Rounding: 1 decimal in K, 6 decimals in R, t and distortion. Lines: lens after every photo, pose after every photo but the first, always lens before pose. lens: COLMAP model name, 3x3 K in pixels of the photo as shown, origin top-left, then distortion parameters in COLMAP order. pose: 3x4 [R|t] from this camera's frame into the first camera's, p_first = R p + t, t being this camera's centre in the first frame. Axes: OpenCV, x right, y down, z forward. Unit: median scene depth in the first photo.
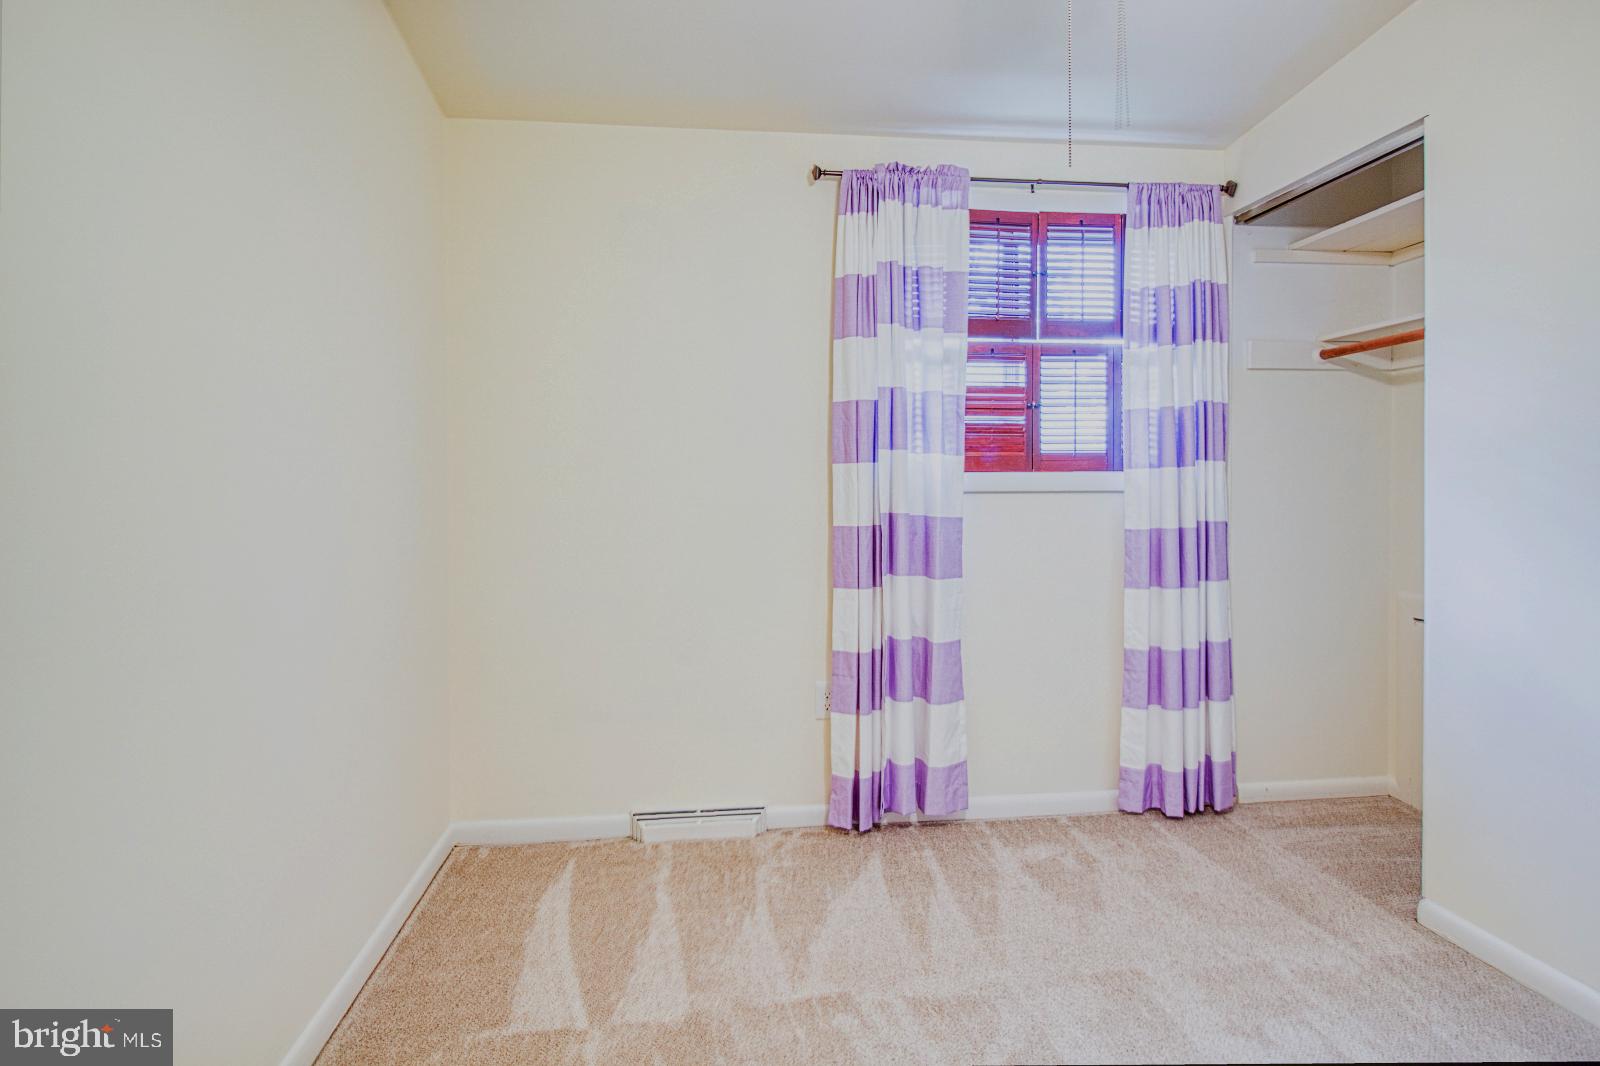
lens RADIAL K [[919.0, 0, 798.3], [0, 919.0, 531.2], [0, 0, 1]] dist [0.005807, -0.005306]
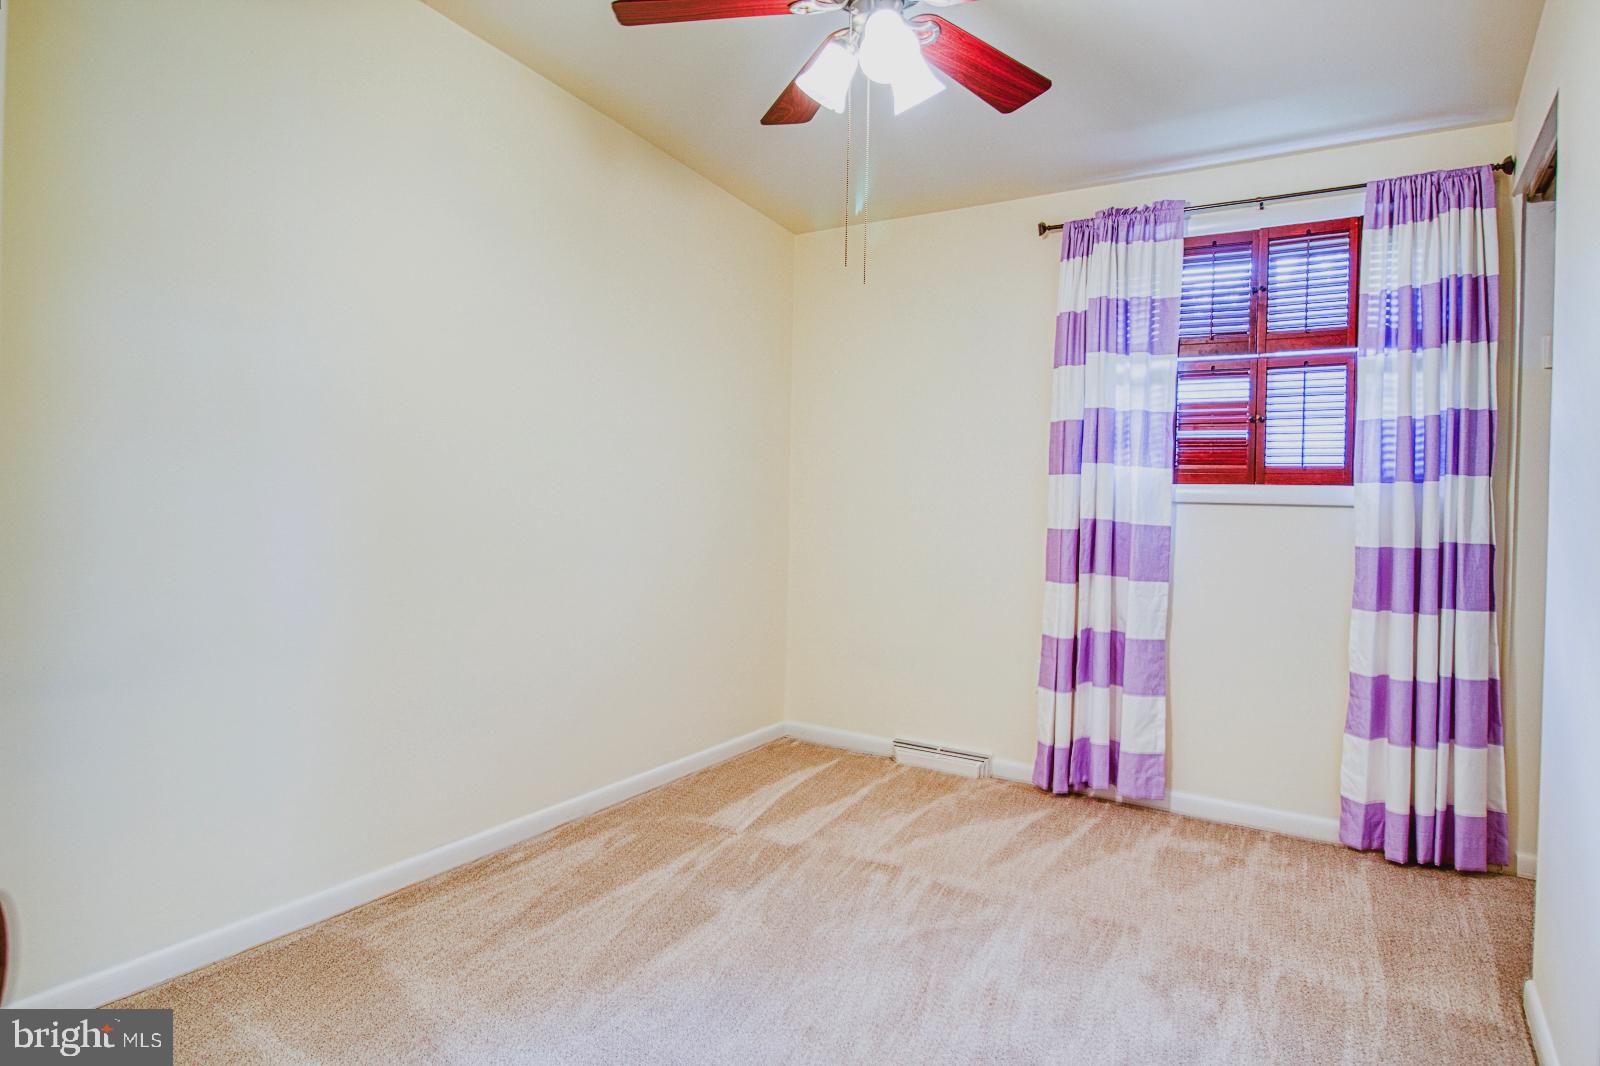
lens RADIAL K [[919.0, 0, 801.1], [0, 919.0, 538.3], [0, 0, 1]] dist [0.005807, -0.005306]
pose [[0.767718, 0.054337, -0.638480, 0.540693], [-0.055275, 0.998300, 0.018495, 0.003487], [0.638400, 0.021093, 0.769416, -0.099052]]
